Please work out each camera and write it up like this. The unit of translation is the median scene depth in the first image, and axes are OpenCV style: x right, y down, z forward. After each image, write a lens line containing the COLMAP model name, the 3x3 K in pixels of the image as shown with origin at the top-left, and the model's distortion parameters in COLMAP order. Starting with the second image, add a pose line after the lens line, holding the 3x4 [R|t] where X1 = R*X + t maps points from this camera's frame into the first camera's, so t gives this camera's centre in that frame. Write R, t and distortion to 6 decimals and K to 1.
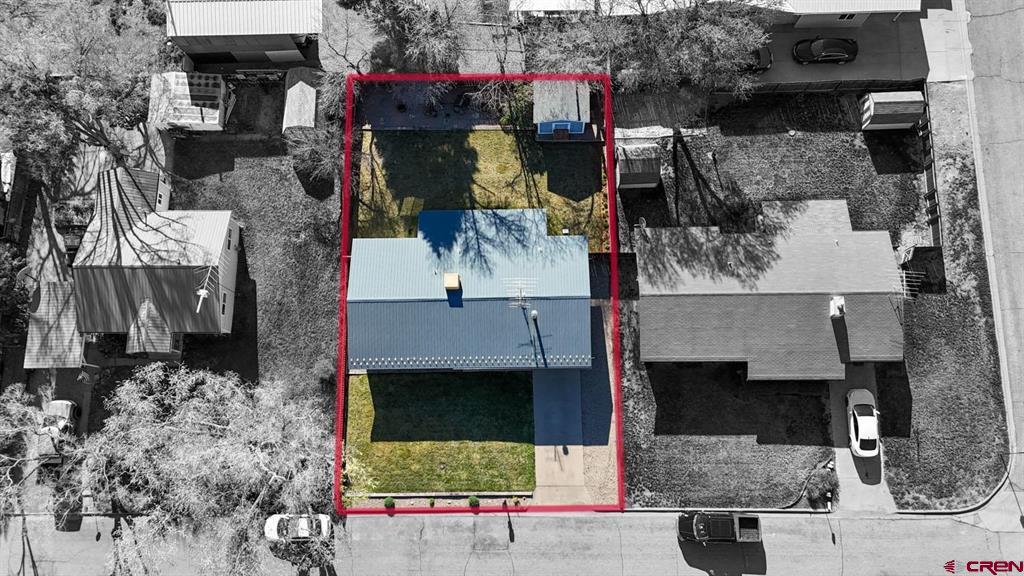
lens RADIAL K [[746.5, 0, 512.0], [0, 746.5, 288.0], [0, 0, 1]] dist [0.037998, -0.002732]
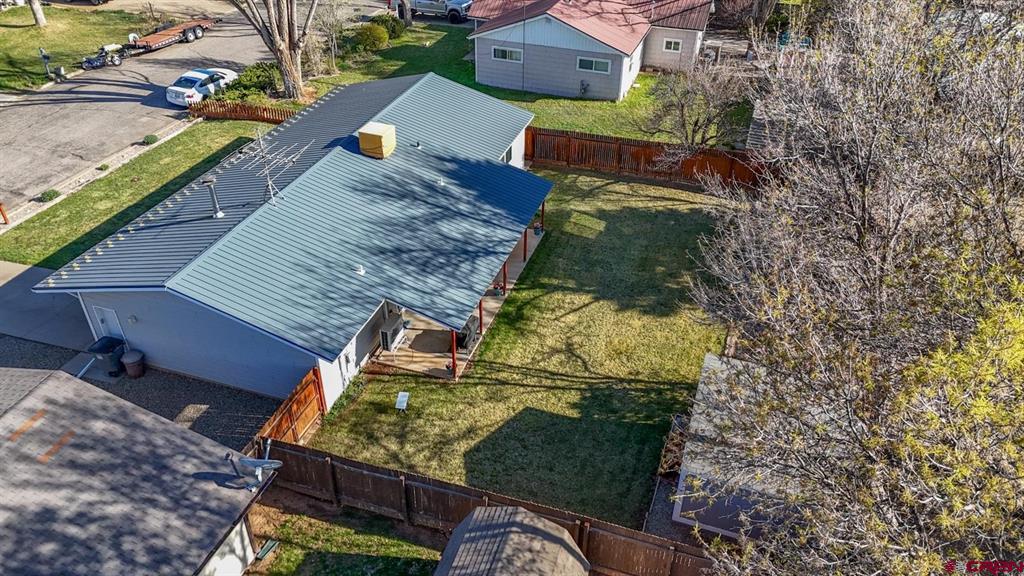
lens RADIAL K [[746.5, 0, 512.0], [0, 746.5, 288.0], [0, 0, 1]] dist [0.037998, -0.002732]
pose [[-0.340156, 0.535217, -0.773199, 0.326082], [-0.917657, -0.009308, 0.397264, -0.288680], [0.205426, 0.844664, 0.494311, 0.814504]]
